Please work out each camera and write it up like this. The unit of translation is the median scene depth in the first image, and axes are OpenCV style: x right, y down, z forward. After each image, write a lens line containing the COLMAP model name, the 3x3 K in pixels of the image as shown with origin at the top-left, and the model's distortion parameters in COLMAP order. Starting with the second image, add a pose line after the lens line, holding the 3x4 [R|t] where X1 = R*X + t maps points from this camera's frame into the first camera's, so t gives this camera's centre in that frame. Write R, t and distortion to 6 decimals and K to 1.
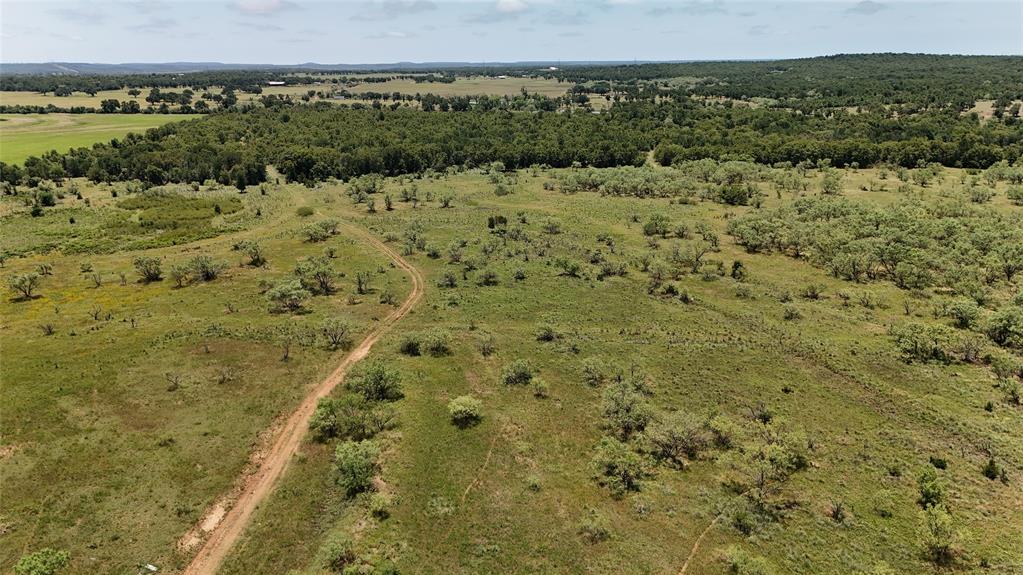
lens RADIAL K [[744.2, 0, 509.5], [0, 744.2, 285.9], [0, 0, 1]] dist [0.071101, -0.064319]
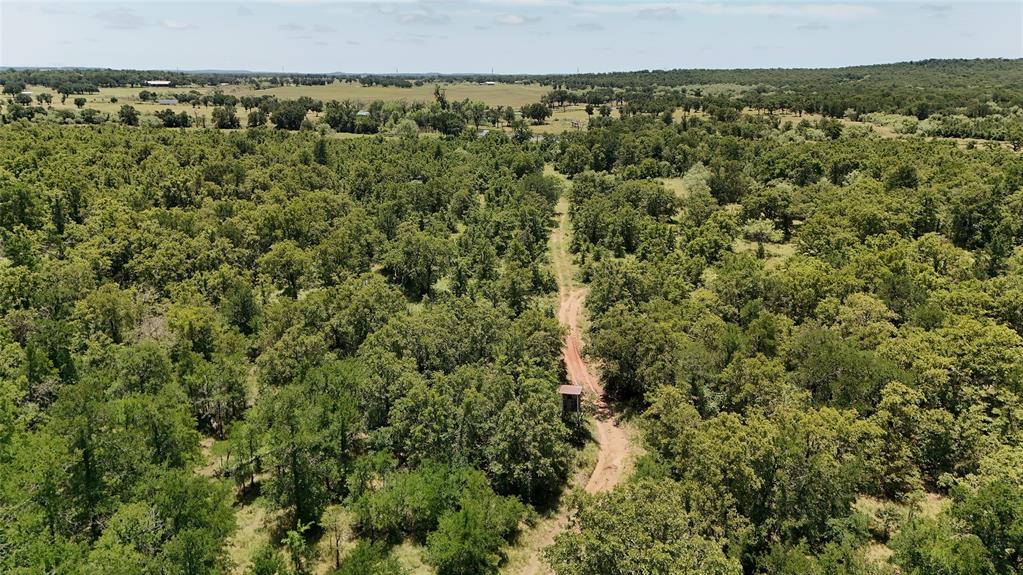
lens RADIAL K [[744.2, 0, 506.8], [0, 744.2, 285.8], [0, 0, 1]] dist [0.071101, -0.064319]
pose [[0.998797, 0.026328, -0.041371, 0.097810], [-0.026966, 0.999525, -0.014950, -0.112877], [0.040958, 0.016048, 0.999032, 0.453064]]
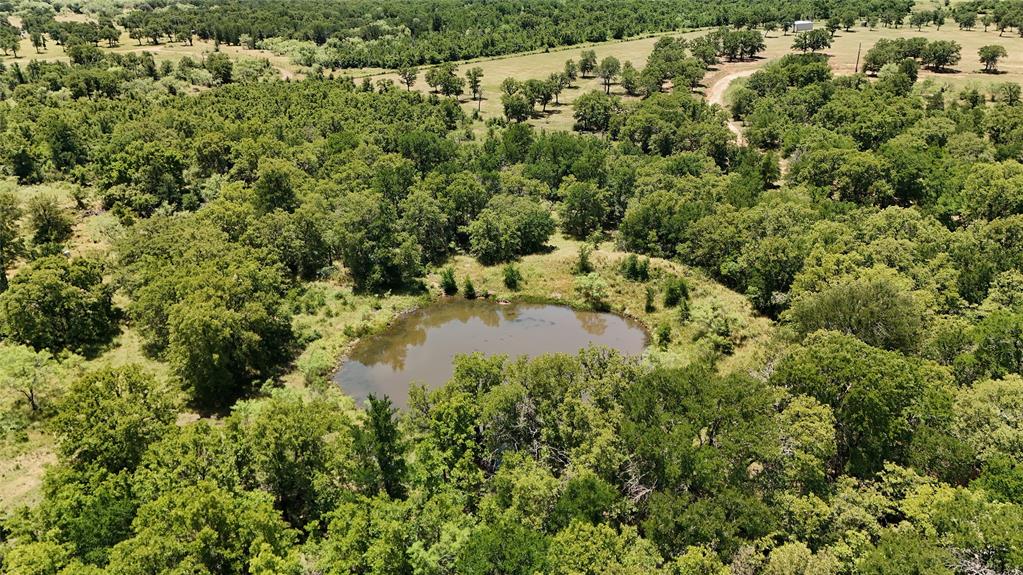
lens RADIAL K [[744.2, 0, 509.3], [0, 744.2, 284.2], [0, 0, 1]] dist [0.071101, -0.064319]
pose [[0.793115, -0.239315, 0.560087, 0.143106], [0.185381, 0.970794, 0.152292, -0.141039], [-0.580175, -0.016956, 0.814315, 0.513638]]
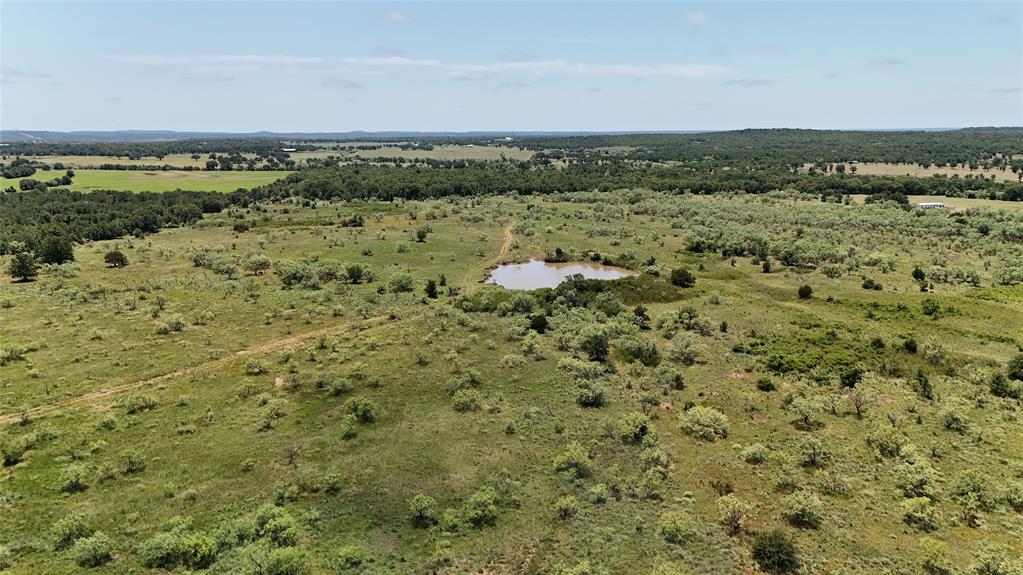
lens RADIAL K [[744.2, 0, 508.9], [0, 744.2, 292.8], [0, 0, 1]] dist [0.071101, -0.064319]
pose [[0.997738, -0.009740, 0.066510, -0.062103], [0.014882, 0.996899, -0.077268, 0.092309], [-0.065551, 0.078083, 0.994789, -0.328578]]
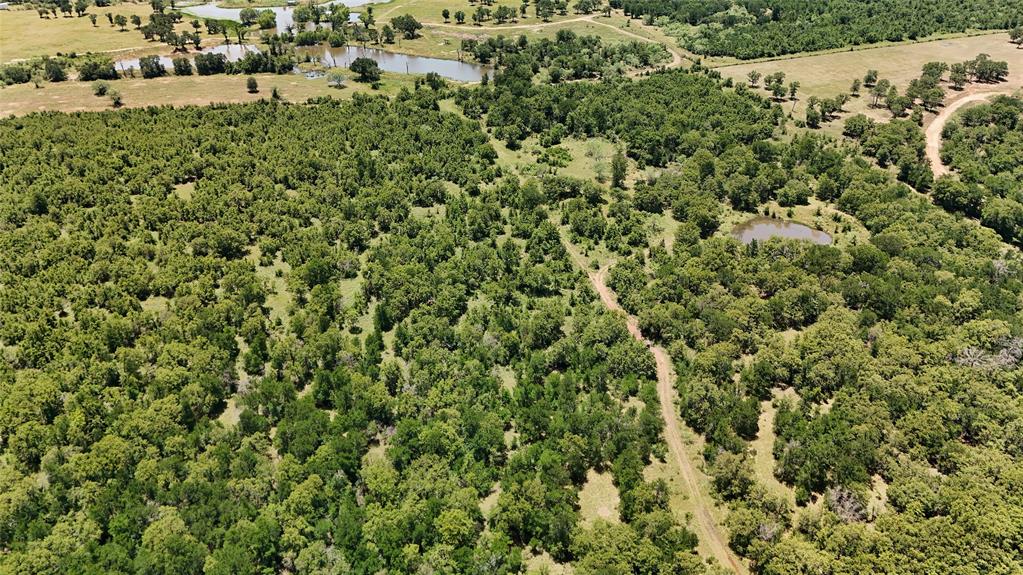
lens RADIAL K [[744.2, 0, 511.7], [0, 744.2, 291.7], [0, 0, 1]] dist [0.071101, -0.064319]
pose [[0.963170, -0.141051, 0.228929, 0.002467], [0.077270, 0.960651, 0.266793, -0.191355], [-0.257552, -0.239278, 0.936169, 0.310711]]
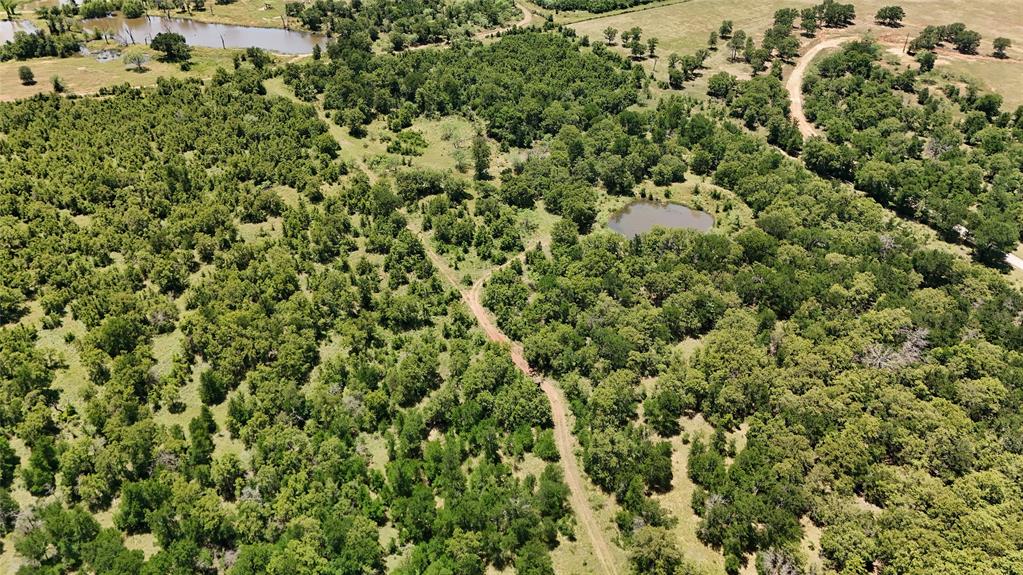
lens RADIAL K [[744.2, 0, 514.5], [0, 744.2, 288.9], [0, 0, 1]] dist [0.071101, -0.064319]
pose [[0.888743, -0.262662, 0.375692, 0.021732], [0.127973, 0.929142, 0.346868, -0.204995], [-0.440180, -0.260198, 0.859383, 0.354504]]
